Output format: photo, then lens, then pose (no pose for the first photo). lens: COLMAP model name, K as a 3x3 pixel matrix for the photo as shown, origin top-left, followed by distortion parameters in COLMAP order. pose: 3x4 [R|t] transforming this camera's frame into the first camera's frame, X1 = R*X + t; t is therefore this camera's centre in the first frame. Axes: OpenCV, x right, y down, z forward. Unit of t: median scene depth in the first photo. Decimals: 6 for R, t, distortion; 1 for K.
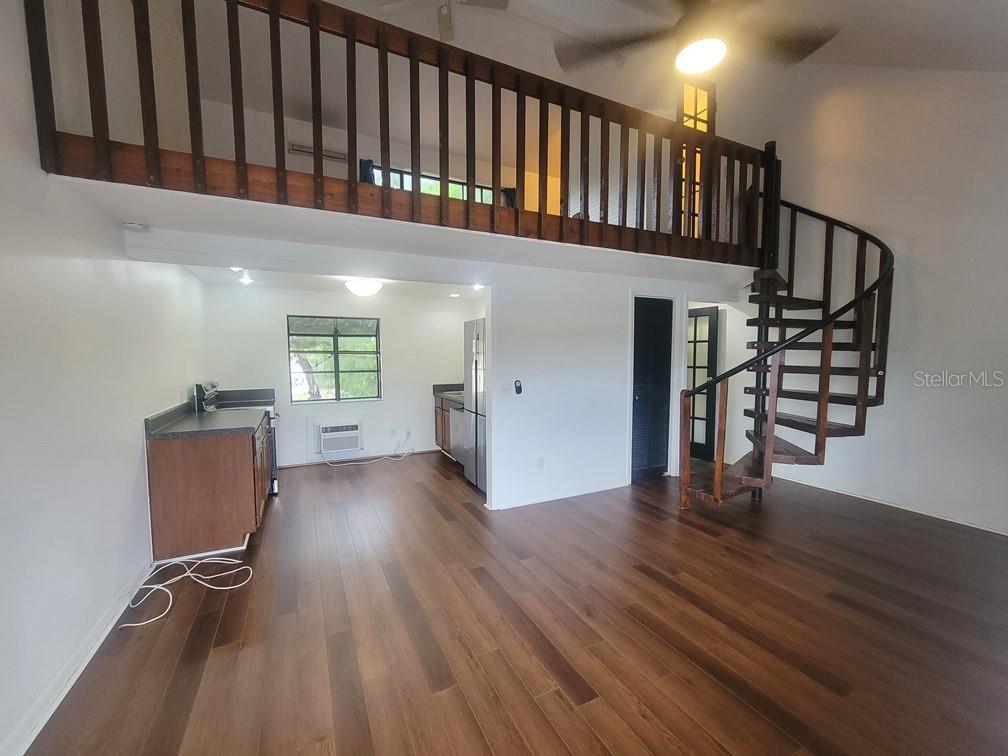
lens RADIAL K [[410.8, 0, 503.1], [0, 410.8, 383.2], [0, 0, 1]] dist [-0.002821, -0.000142]
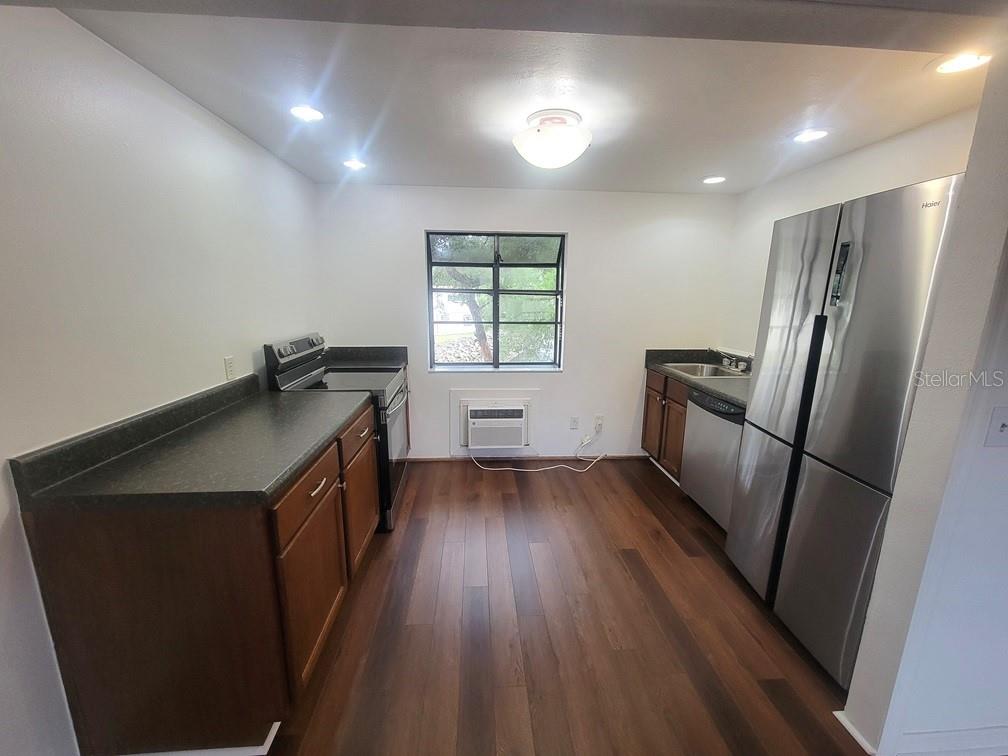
lens RADIAL K [[407.2, 0, 498.3], [0, 407.2, 379.4], [0, 0, 1]] dist [0.000561, -0.000001]
pose [[0.921656, 0.089807, -0.377472, -0.162328], [-0.039187, 0.989415, 0.139719, -0.031088], [0.386024, -0.113981, 0.915420, 0.435255]]
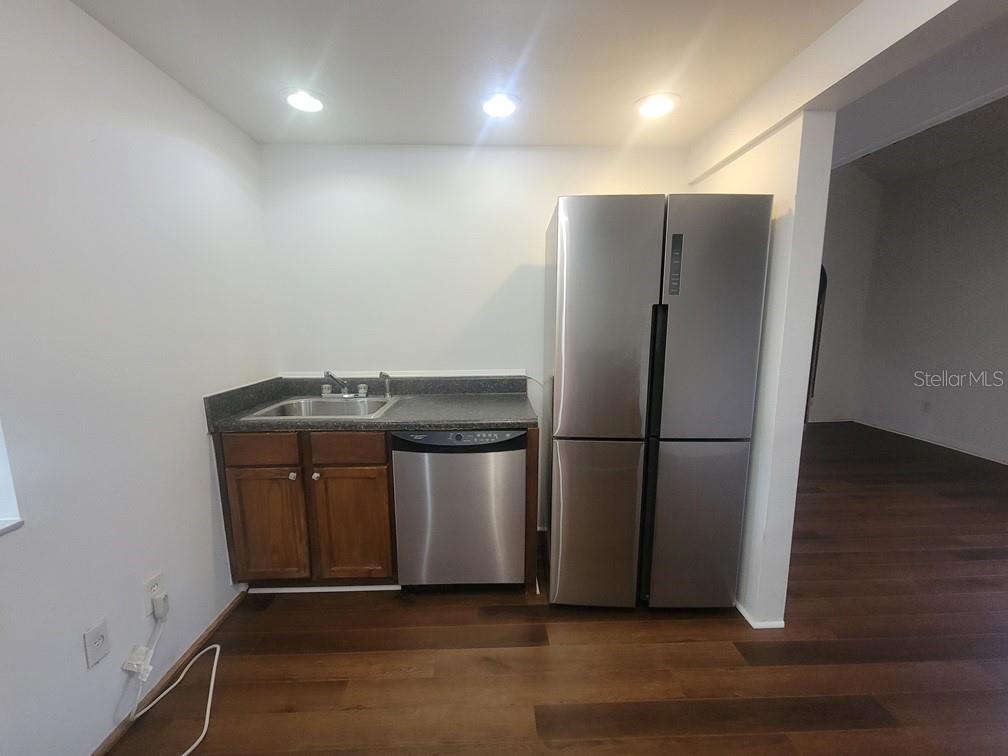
lens RADIAL K [[410.8, 0, 503.1], [0, 410.8, 383.2], [0, 0, 1]] dist [-0.002821, -0.000142]
pose [[0.415720, -0.136724, 0.899157, -0.398106], [0.065660, 0.990568, 0.120266, -0.031450], [-0.907119, 0.009041, 0.420777, 0.793063]]
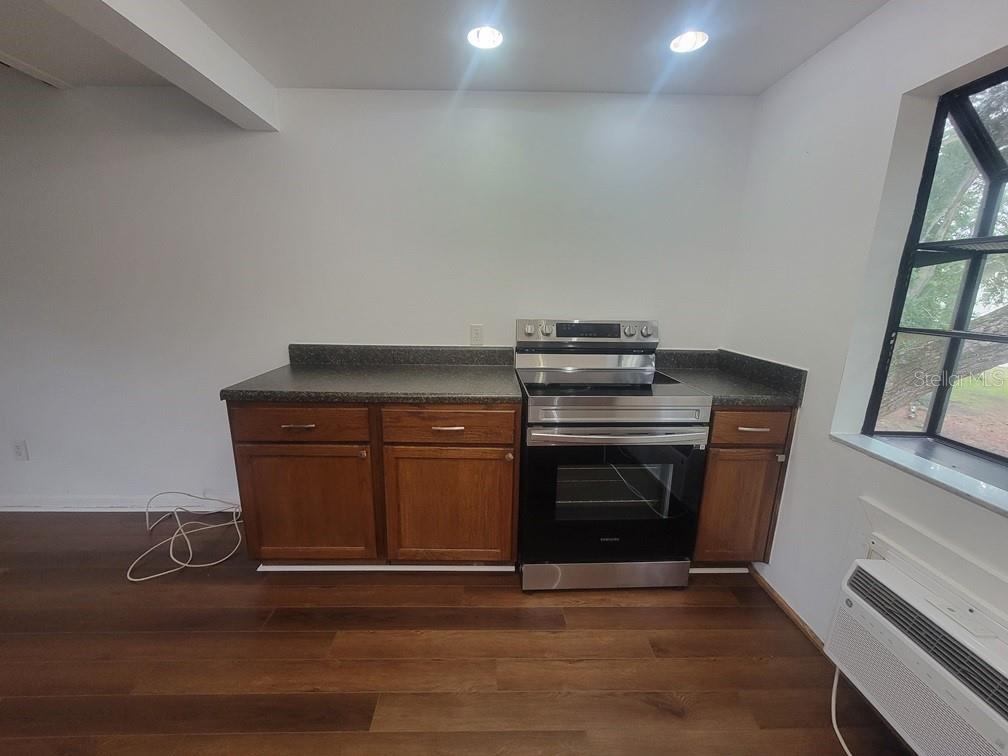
lens RADIAL K [[410.8, 0, 503.1], [0, 410.8, 383.2], [0, 0, 1]] dist [-0.002821, -0.000142]
pose [[-0.426807, 0.201566, -0.881593, -0.161216], [-0.074803, 0.963635, 0.256539, -0.042458], [0.901244, 0.175439, -0.396208, 0.896397]]
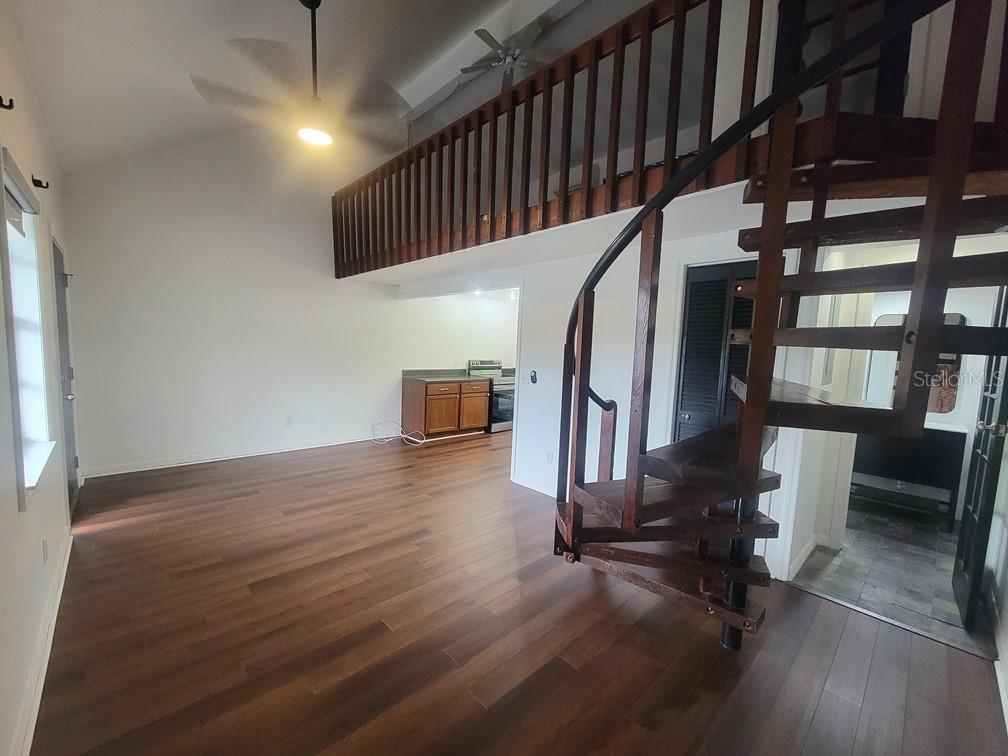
lens RADIAL K [[410.8, 0, 503.1], [0, 410.8, 383.2], [0, 0, 1]] dist [-0.002821, -0.000142]
pose [[0.295921, 0.106611, -0.949244, 0.758557], [-0.106534, 0.991236, 0.078116, -0.038852], [0.949253, 0.078011, 0.304685, 0.436328]]
